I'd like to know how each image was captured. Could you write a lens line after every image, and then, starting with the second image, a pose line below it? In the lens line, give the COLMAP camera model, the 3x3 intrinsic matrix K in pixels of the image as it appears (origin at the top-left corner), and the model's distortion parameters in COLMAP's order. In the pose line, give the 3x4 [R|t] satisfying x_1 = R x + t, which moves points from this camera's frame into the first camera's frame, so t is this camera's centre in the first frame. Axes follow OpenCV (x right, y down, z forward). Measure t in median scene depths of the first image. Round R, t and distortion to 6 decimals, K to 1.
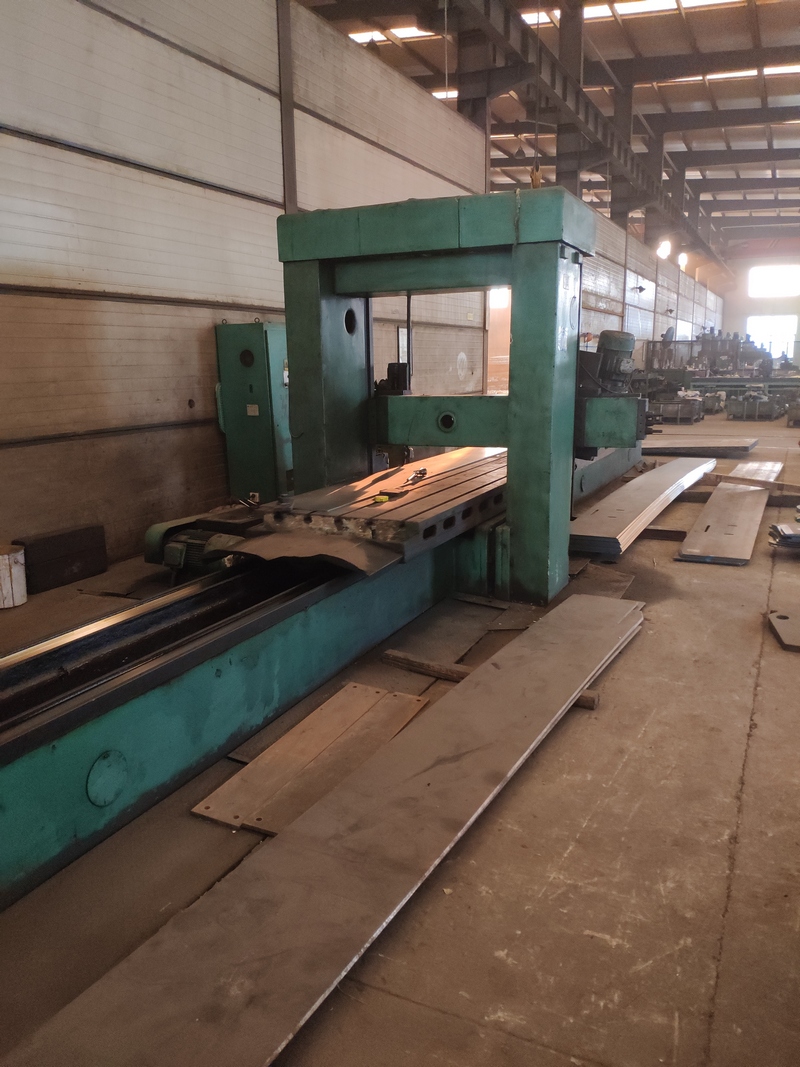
lens RADIAL K [[829.6, 0, 392.3], [0, 829.6, 537.5], [0, 0, 1]] dist [0.045844, -0.103581]
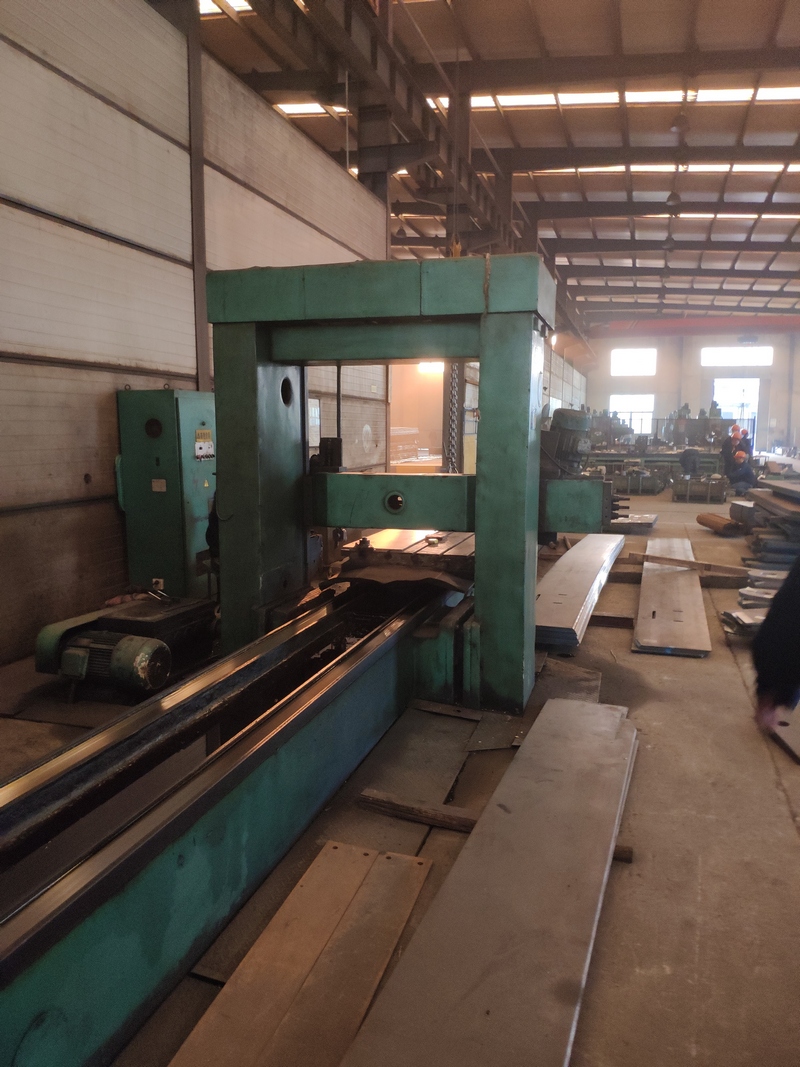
lens RADIAL K [[836.1, 0, 394.4], [0, 836.1, 529.9], [0, 0, 1]] dist [0.031584, -0.071397]
pose [[0.988058, 0.000305, 0.154085, -0.062000], [0.013526, 0.995966, -0.088708, -0.026460], [-0.153490, 0.089733, 0.984067, 0.097233]]
